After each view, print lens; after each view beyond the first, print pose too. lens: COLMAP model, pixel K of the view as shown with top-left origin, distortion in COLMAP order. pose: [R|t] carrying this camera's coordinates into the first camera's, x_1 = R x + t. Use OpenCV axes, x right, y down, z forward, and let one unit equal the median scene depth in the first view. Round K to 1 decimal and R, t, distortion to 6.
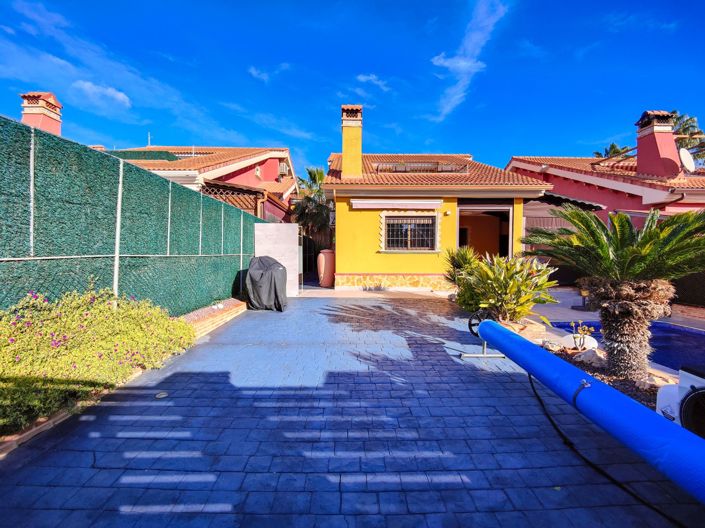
lens RADIAL K [[330.2, 0, 352.7], [0, 330.2, 268.2], [0, 0, 1]] dist [0.003015, -0.002840]
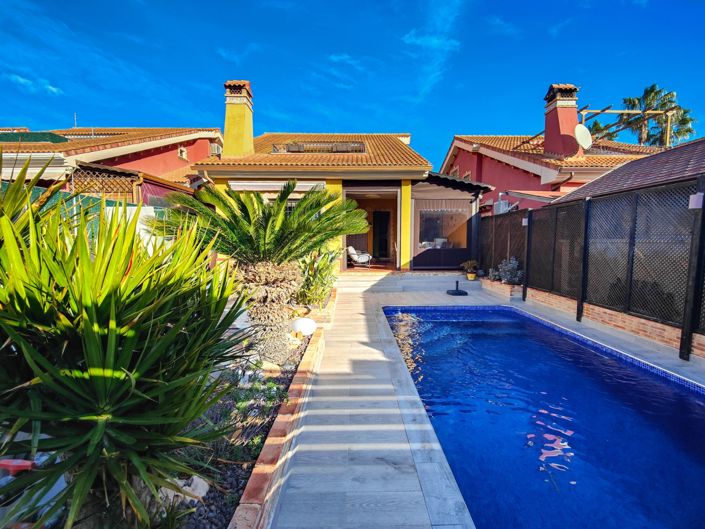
lens RADIAL K [[308.4, 0, 352.6], [0, 308.4, 263.2], [0, 0, 1]] dist [0.011564, -0.008135]
pose [[0.999970, -0.006189, -0.004691, 0.326430], [0.006457, 0.998200, 0.059616, -0.021104], [0.004314, -0.059645, 0.998210, 0.082378]]
